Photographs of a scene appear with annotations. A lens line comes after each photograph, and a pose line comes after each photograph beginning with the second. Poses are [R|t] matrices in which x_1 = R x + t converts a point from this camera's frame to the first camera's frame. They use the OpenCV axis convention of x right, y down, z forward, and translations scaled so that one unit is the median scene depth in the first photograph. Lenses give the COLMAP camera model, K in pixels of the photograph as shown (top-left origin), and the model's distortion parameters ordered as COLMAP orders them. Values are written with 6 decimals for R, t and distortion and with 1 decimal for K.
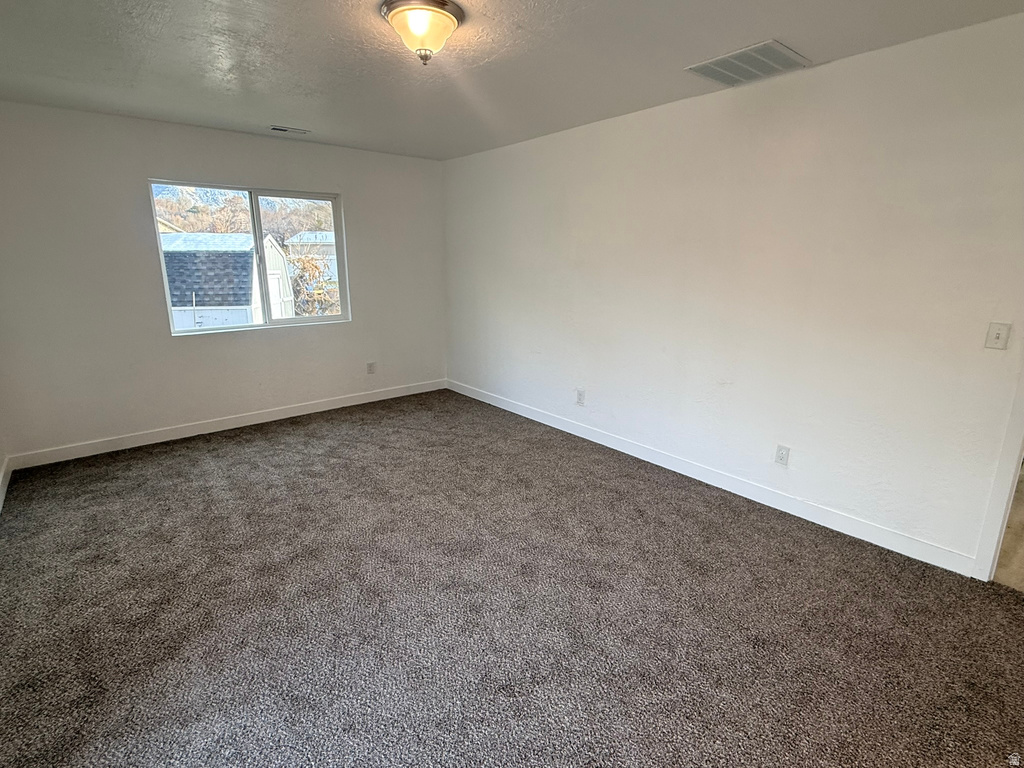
lens RADIAL K [[510.0, 0, 514.2], [0, 510.0, 384.3], [0, 0, 1]] dist [0.006730, 0.001361]
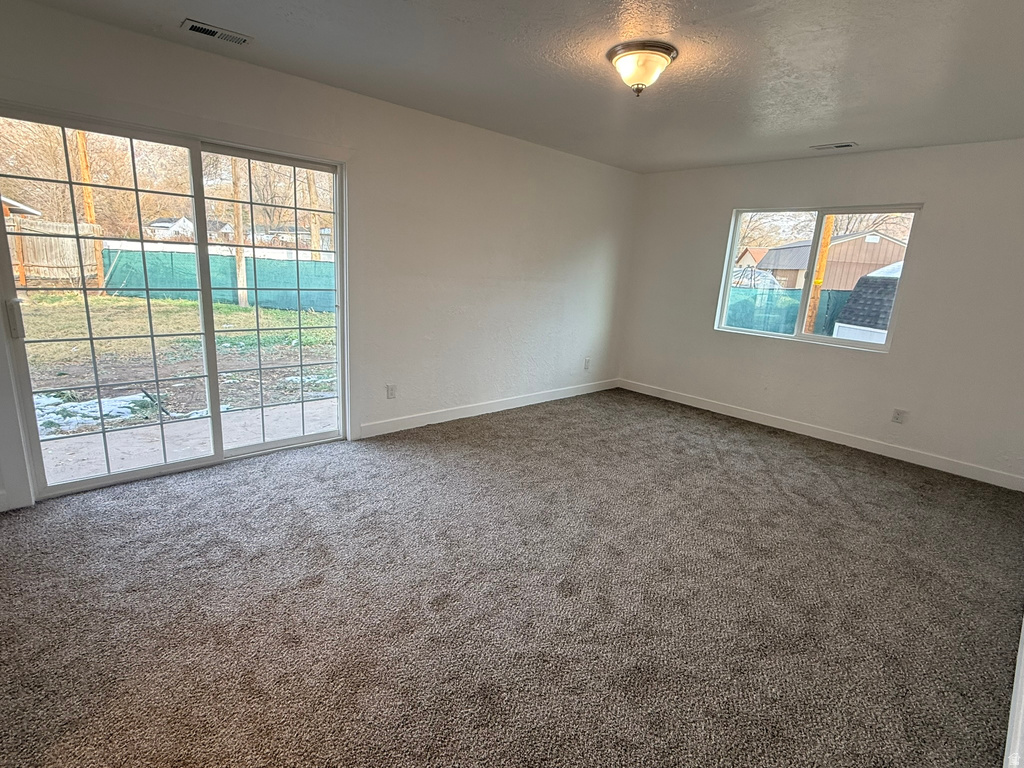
lens RADIAL K [[510.0, 0, 508.5], [0, 510.0, 383.2], [0, 0, 1]] dist [0.006730, 0.001361]
pose [[0.051399, 0.235133, -0.970603, 0.652896], [-0.304452, 0.929314, 0.209008, -0.088344], [0.951140, 0.284759, 0.119352, 0.433647]]
